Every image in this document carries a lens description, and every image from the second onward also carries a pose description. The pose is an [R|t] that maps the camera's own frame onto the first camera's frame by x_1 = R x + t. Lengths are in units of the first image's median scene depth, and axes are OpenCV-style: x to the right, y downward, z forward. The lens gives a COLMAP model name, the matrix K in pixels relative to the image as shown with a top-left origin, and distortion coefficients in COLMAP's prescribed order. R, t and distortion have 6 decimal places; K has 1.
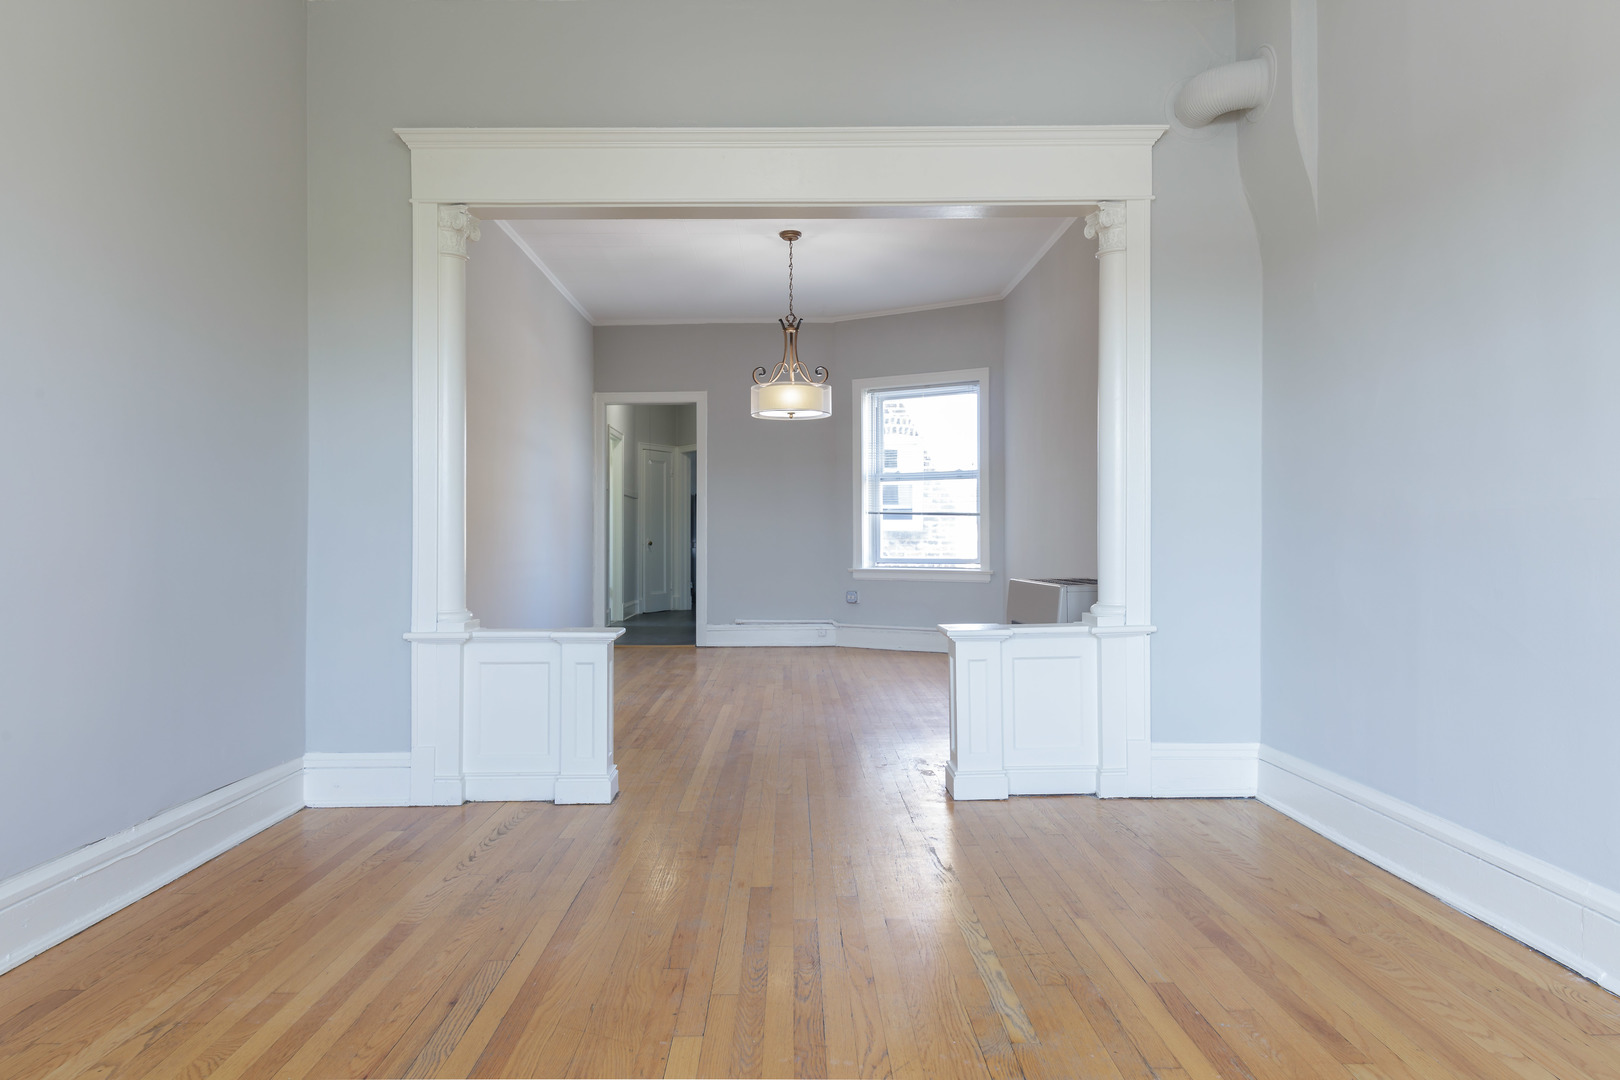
lens RADIAL K [[986.0, 0, 810.0], [0, 986.0, 540.0], [0, 0, 1]] dist [0.007712, -0.000723]
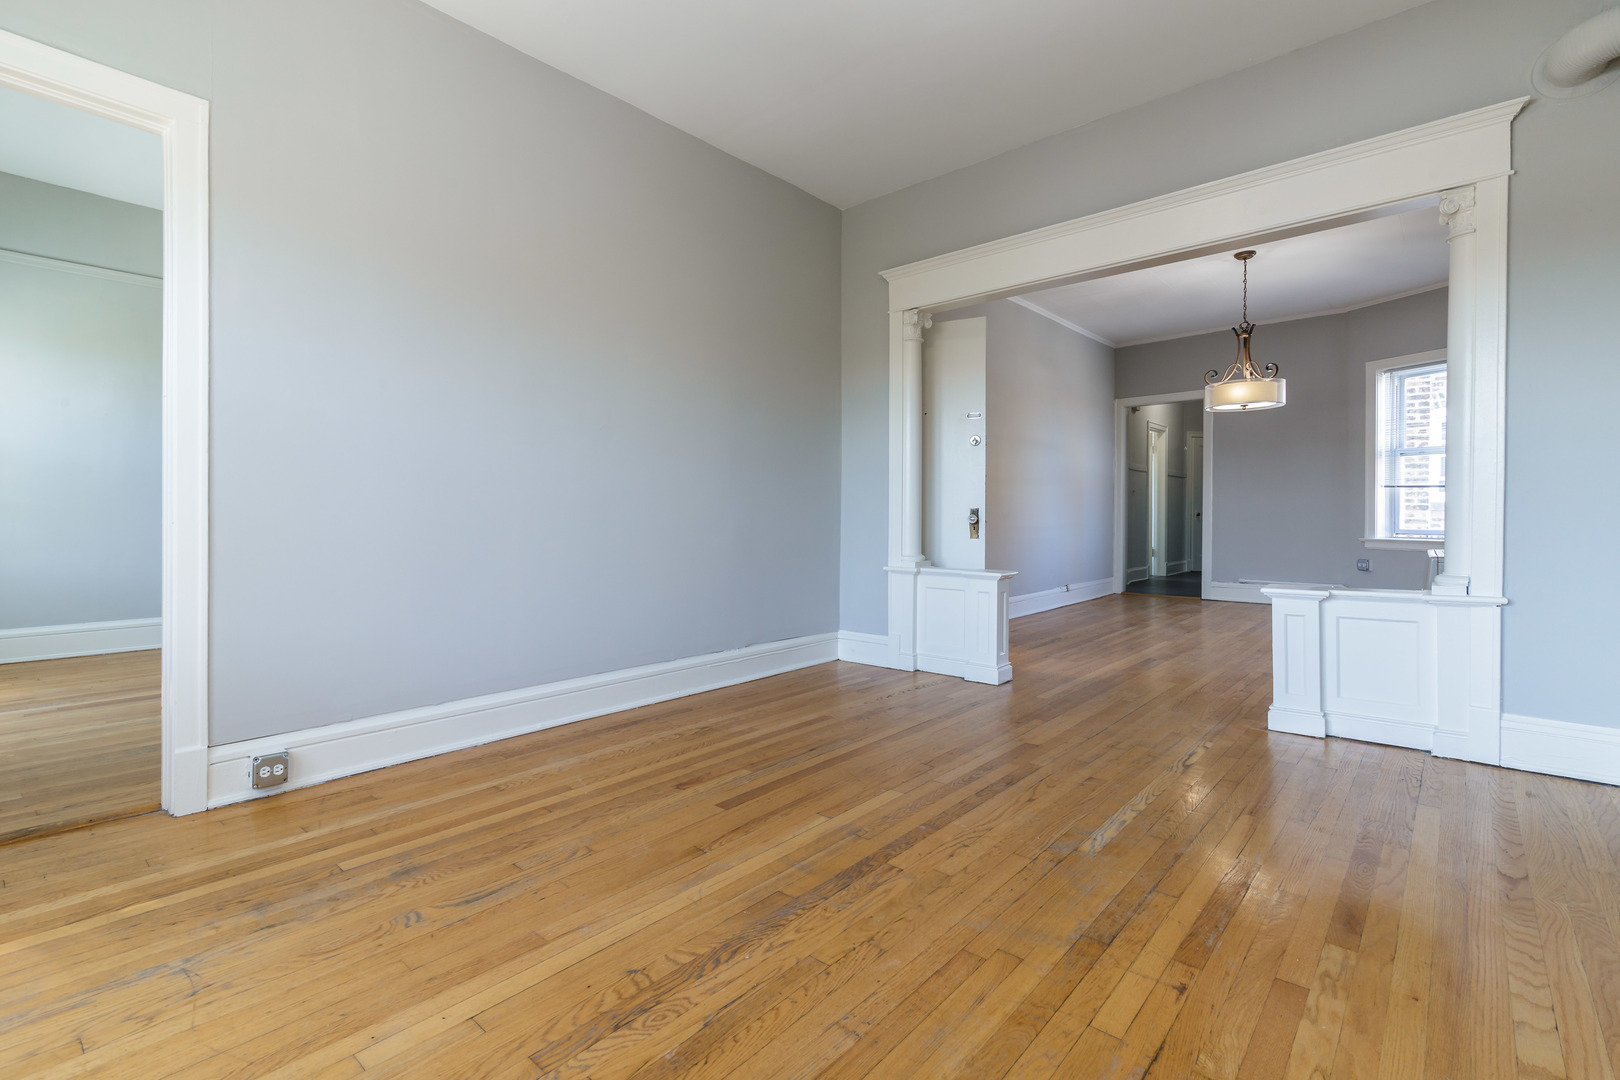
lens RADIAL K [[738.6, 0, 783.4], [0, 738.6, 524.1], [0, 0, 1]] dist [-0.000990, -0.000380]
pose [[0.734350, 0.012282, -0.678660, 0.325777], [-0.000423, 0.999844, 0.017637, -0.001963], [0.678771, -0.012664, 0.734240, -0.058725]]
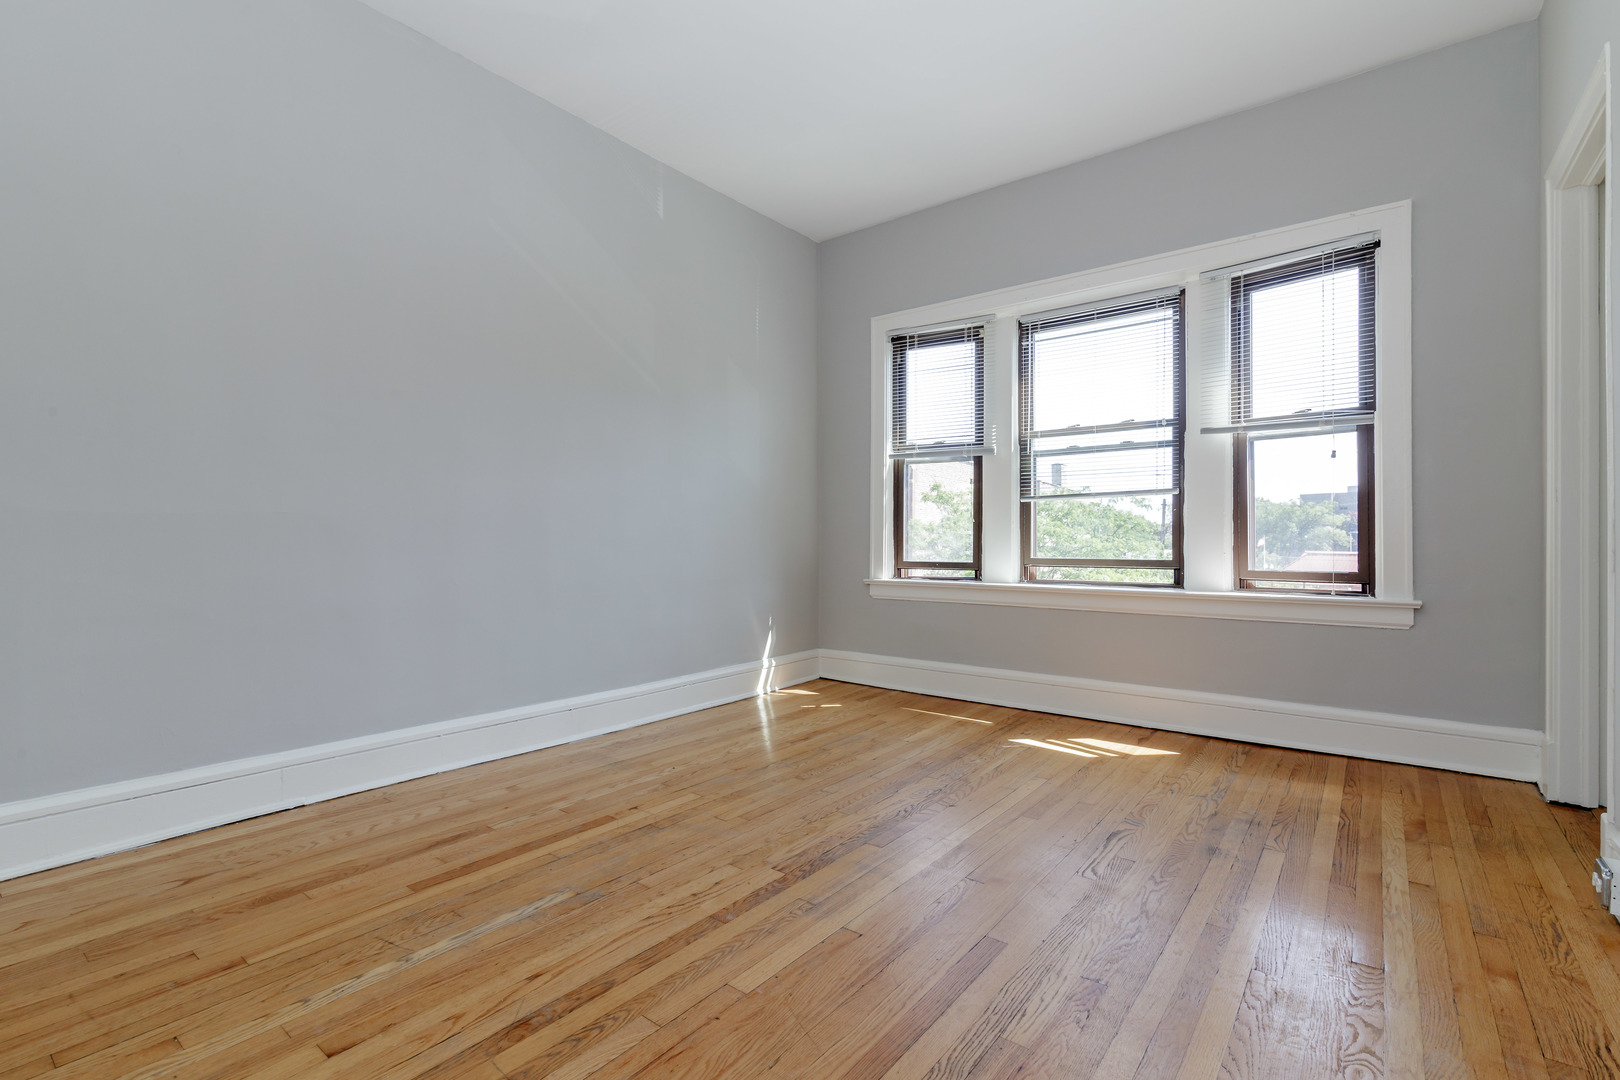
lens RADIAL K [[738.6, 0, 810.0], [0, 738.6, 540.0], [0, 0, 1]] dist [0.000097, -0.000253]
pose [[-0.769250, 0.001721, 0.638946, -0.366069], [-0.002730, 0.999978, -0.005980, 0.008606], [-0.638942, -0.006344, -0.769229, 0.821157]]
